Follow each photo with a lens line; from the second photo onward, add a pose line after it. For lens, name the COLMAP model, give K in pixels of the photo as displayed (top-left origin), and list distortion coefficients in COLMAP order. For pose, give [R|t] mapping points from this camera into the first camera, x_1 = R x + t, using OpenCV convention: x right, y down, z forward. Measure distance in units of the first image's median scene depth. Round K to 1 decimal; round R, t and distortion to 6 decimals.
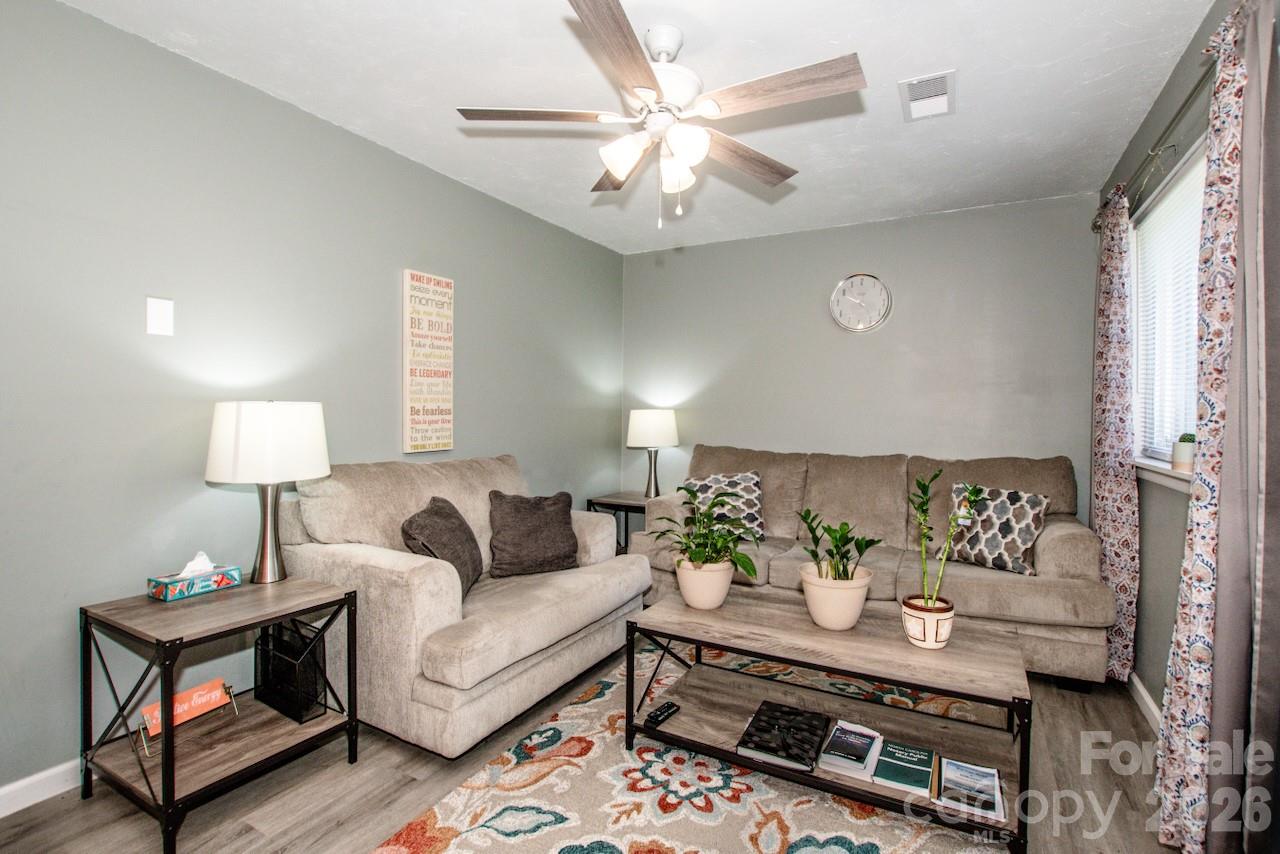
lens RADIAL K [[589.0, 0, 670.9], [0, 589.0, 434.4], [0, 0, 1]] dist [-0.039545, 0.006537]
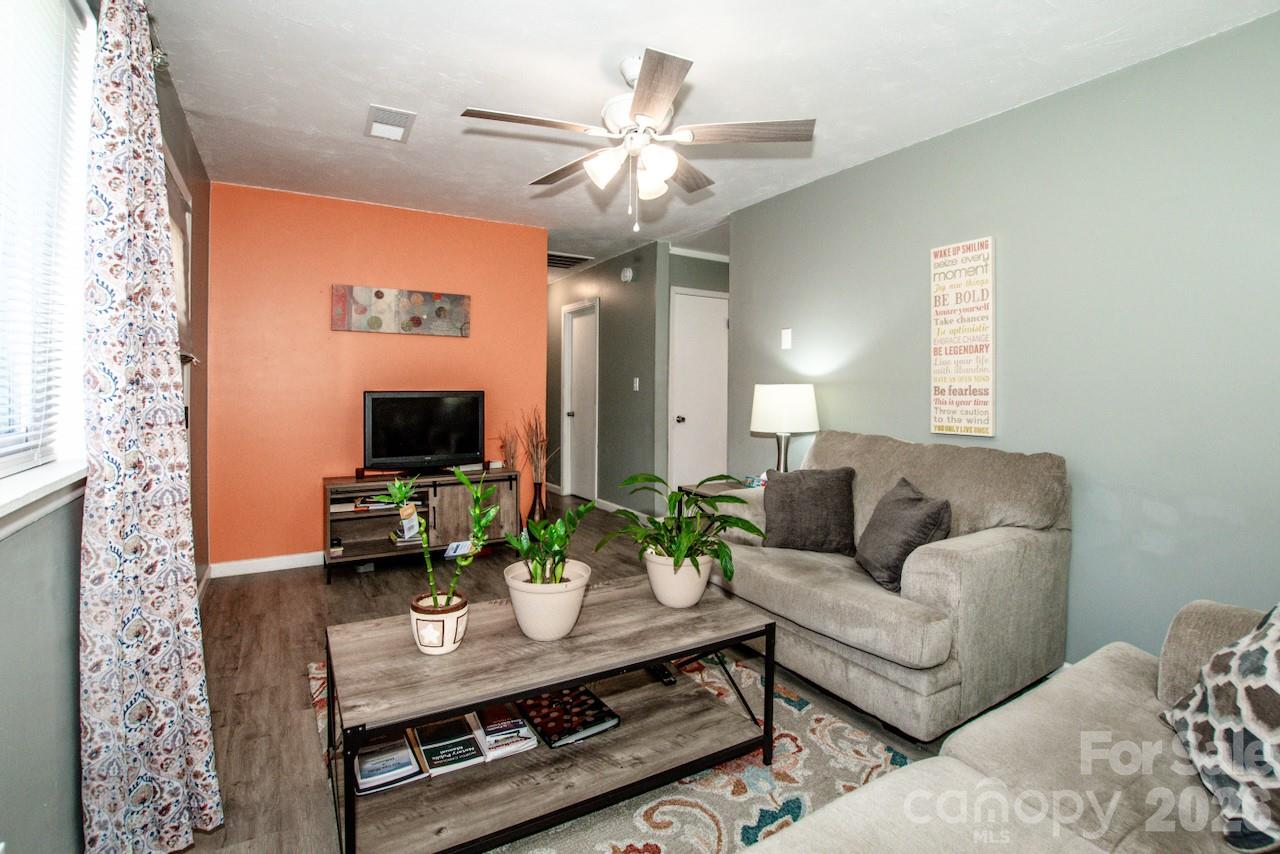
lens RADIAL K [[623.0, 0, 618.8], [0, 623.0, 387.8], [0, 0, 1]] dist [0.006101, 0.000096]
pose [[-0.553830, -0.009423, -0.832576, 0.717115], [-0.041920, 0.998983, 0.016578, -0.039636], [0.831574, 0.044083, -0.553663, 1.126239]]
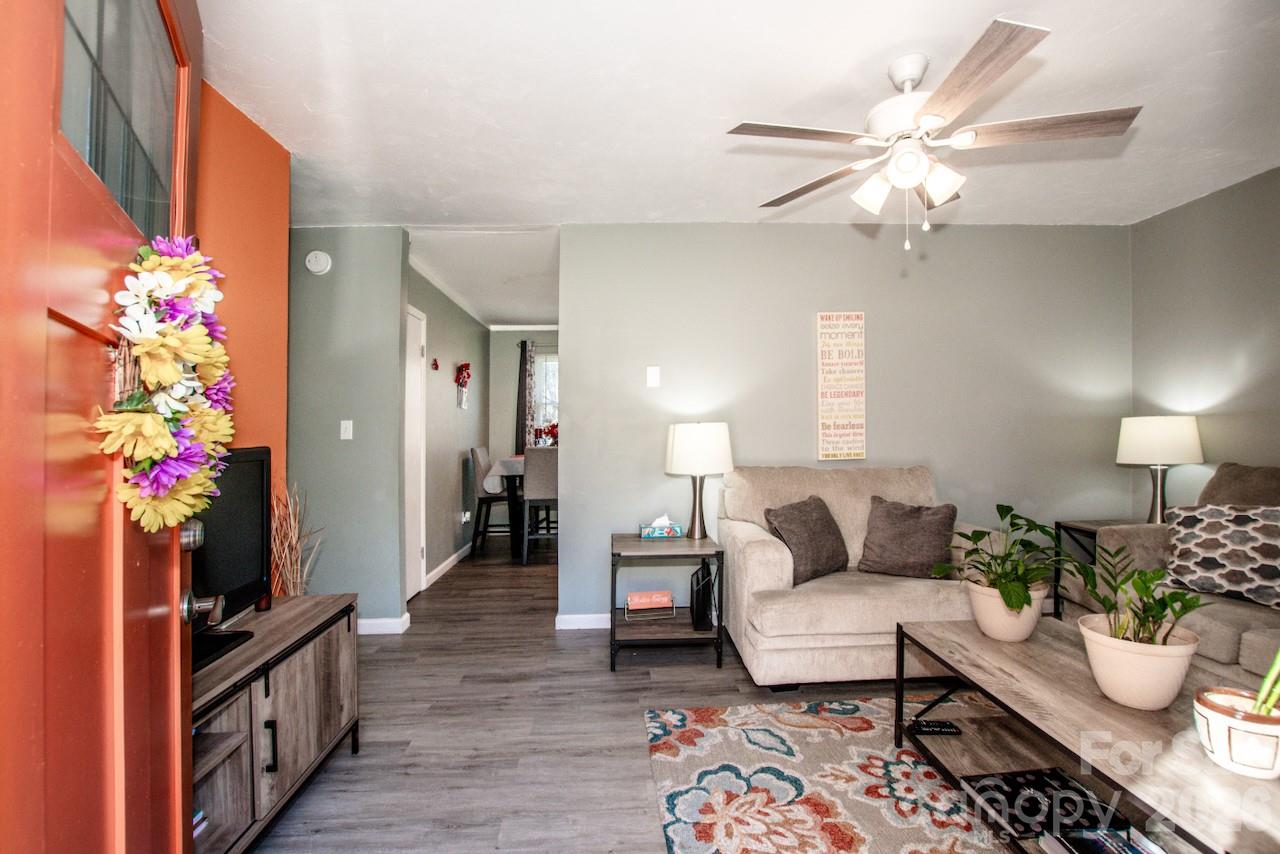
lens RADIAL K [[589.0, 0, 637.9], [0, 589.0, 437.1], [0, 0, 1]] dist [-0.039545, 0.006537]
pose [[0.495670, -0.001959, -0.868509, 0.432054], [-0.009849, 0.999920, -0.007876, -0.003666], [0.868455, 0.012458, 0.495611, 0.048519]]
